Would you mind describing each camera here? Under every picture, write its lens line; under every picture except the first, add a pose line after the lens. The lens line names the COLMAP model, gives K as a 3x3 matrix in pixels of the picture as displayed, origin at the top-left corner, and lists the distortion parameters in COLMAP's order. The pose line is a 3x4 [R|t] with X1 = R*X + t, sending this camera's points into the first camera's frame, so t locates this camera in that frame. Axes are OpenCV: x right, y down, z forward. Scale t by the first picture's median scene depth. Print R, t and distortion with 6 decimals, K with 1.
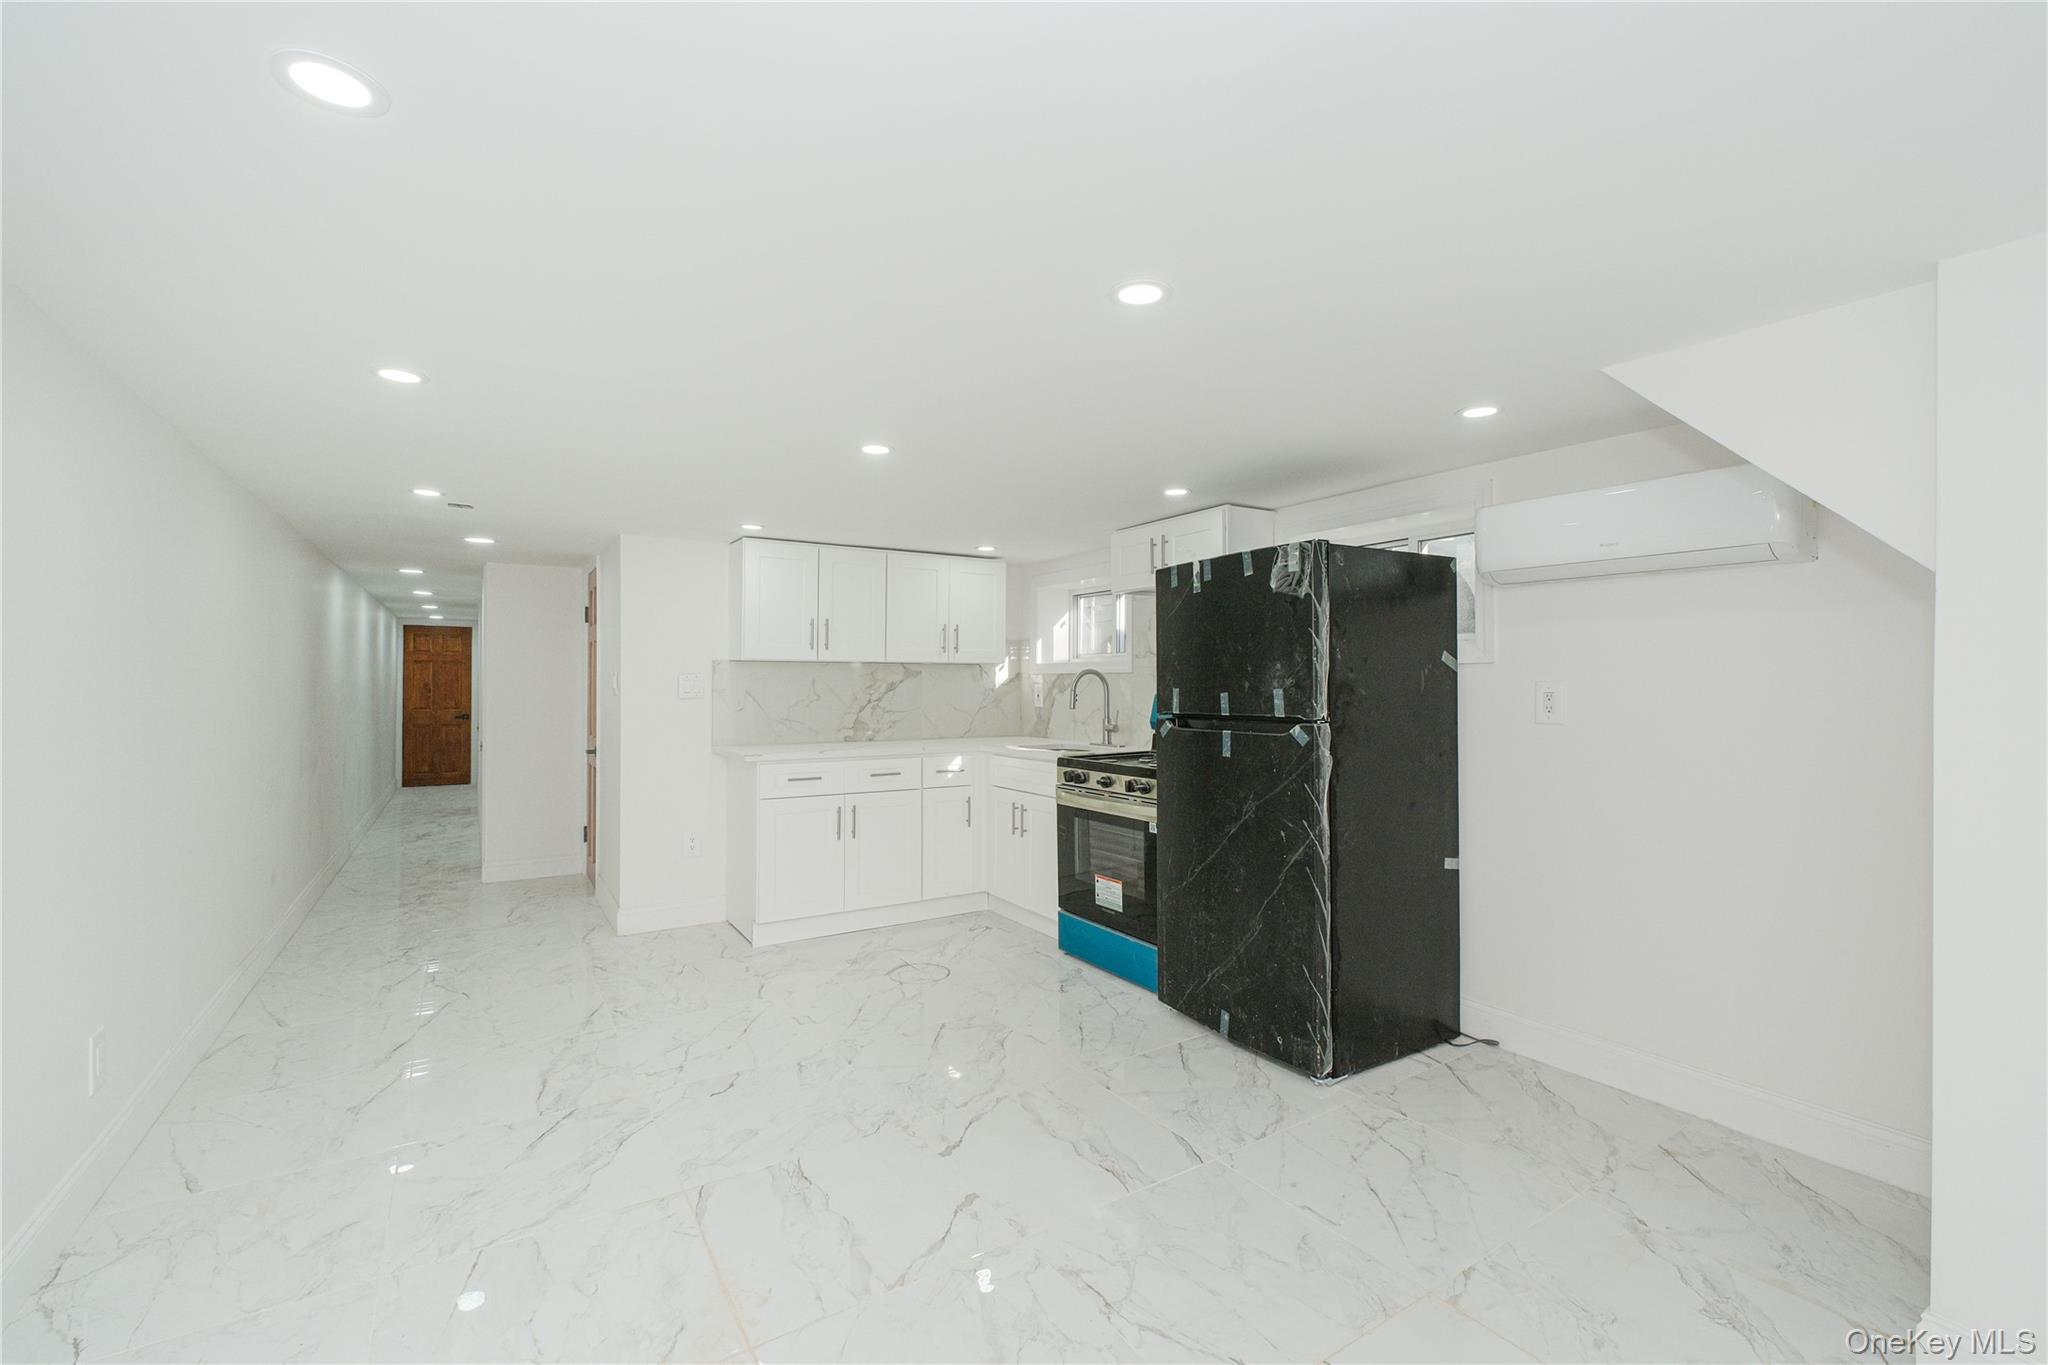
lens RADIAL K [[886.4, 0, 1022.3], [0, 886.4, 677.6], [0, 0, 1]] dist [0.000520, 0.000038]
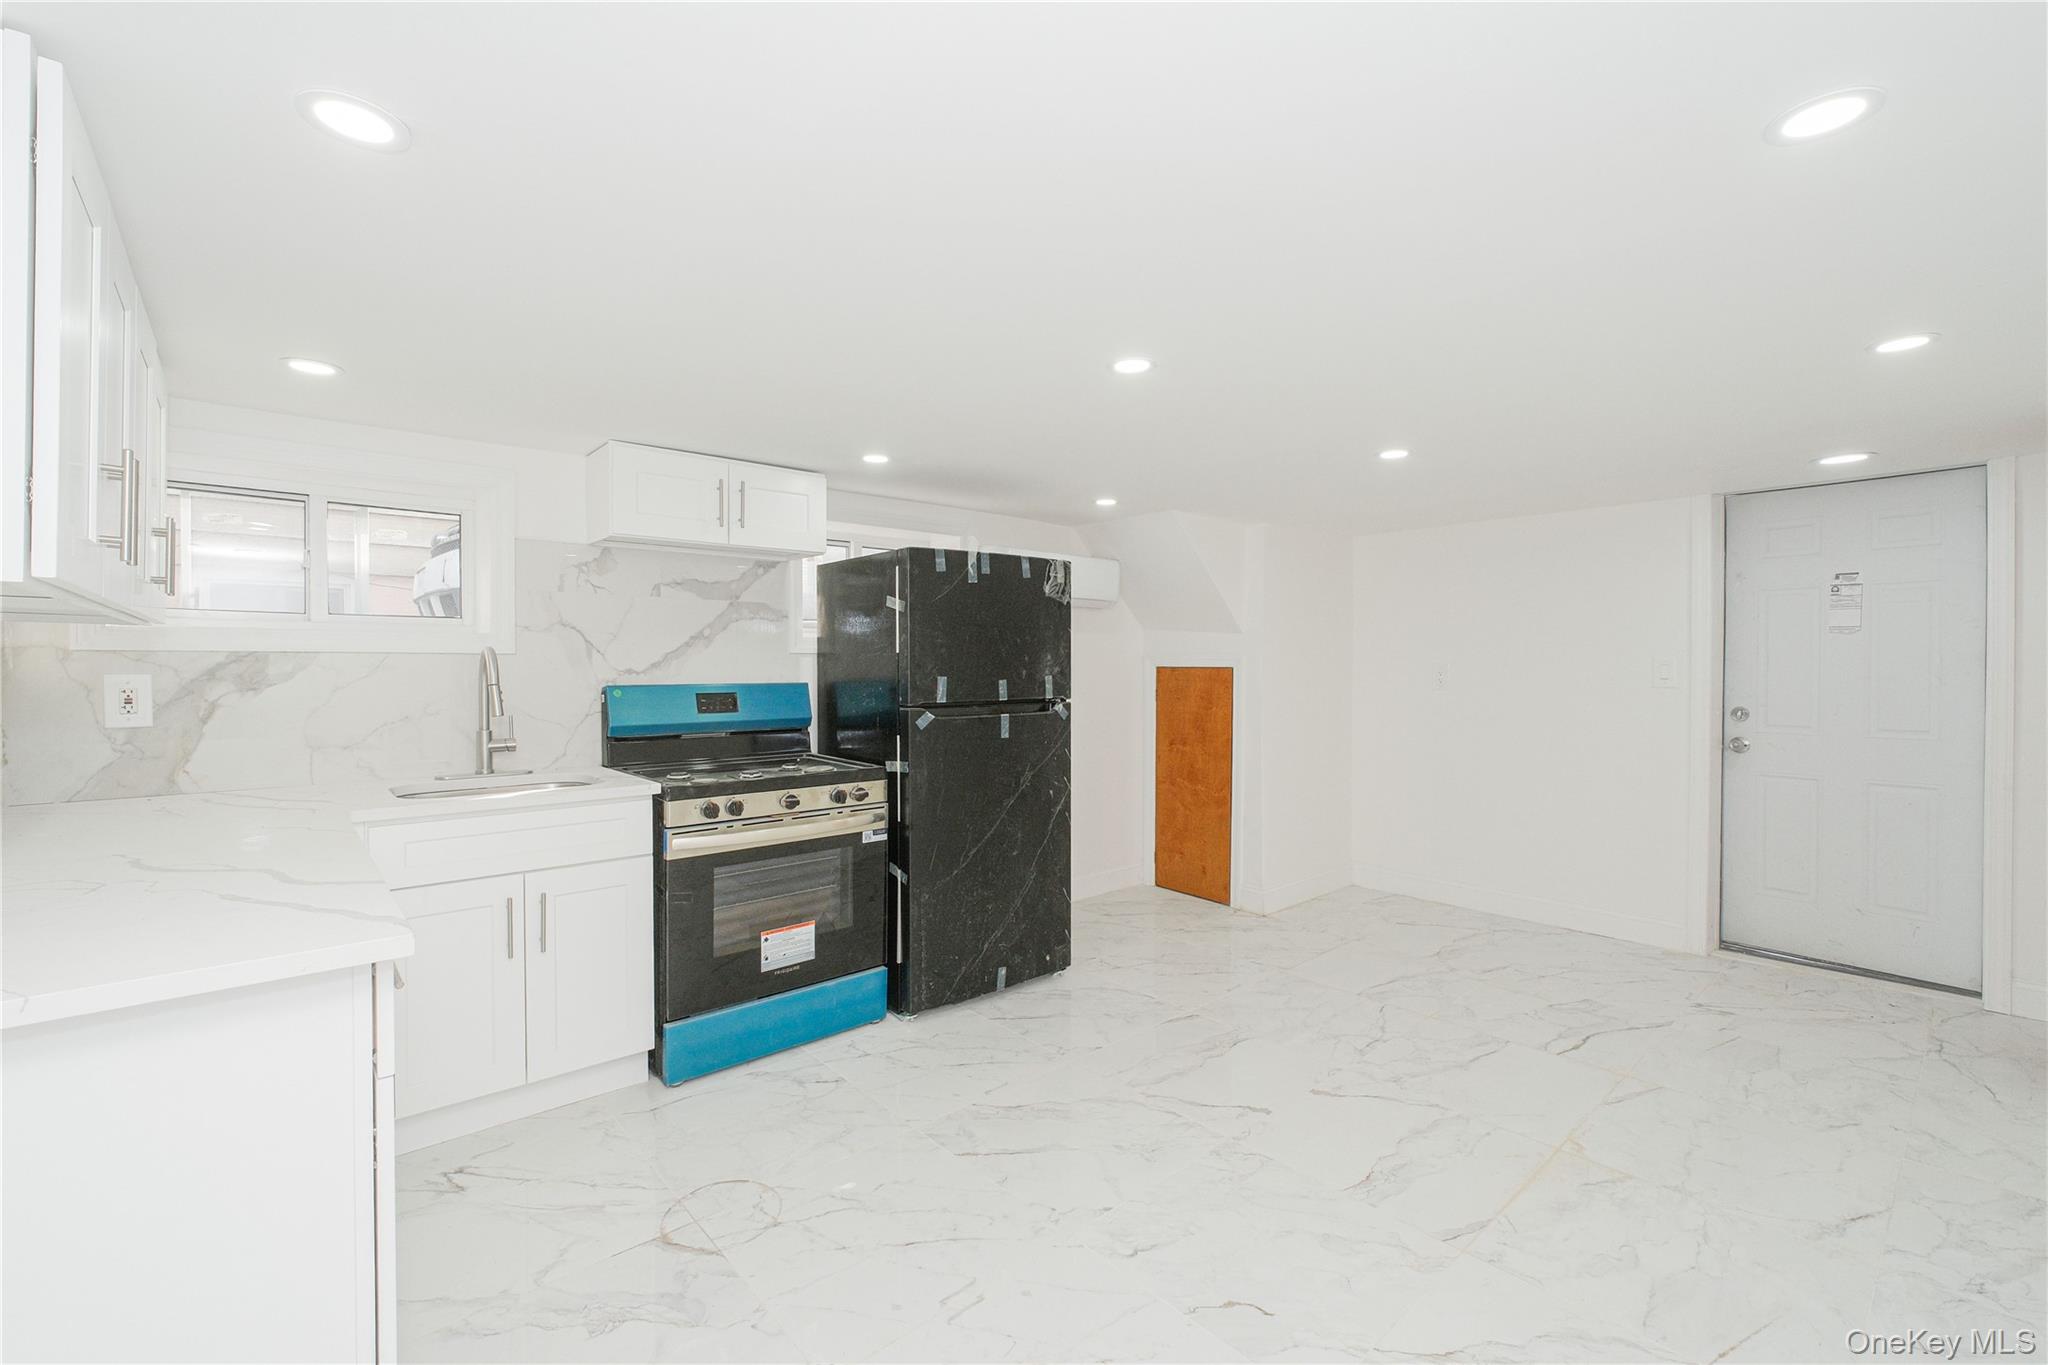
lens RADIAL K [[879.5, 0, 1024.0], [0, 879.5, 682.5], [0, 0, 1]] dist [0.000337, -0.000043]
pose [[-0.170218, -0.021961, 0.985162, -0.849435], [-0.009213, 0.999743, 0.020695, -0.002384], [-0.985363, -0.005553, -0.170377, 1.161414]]
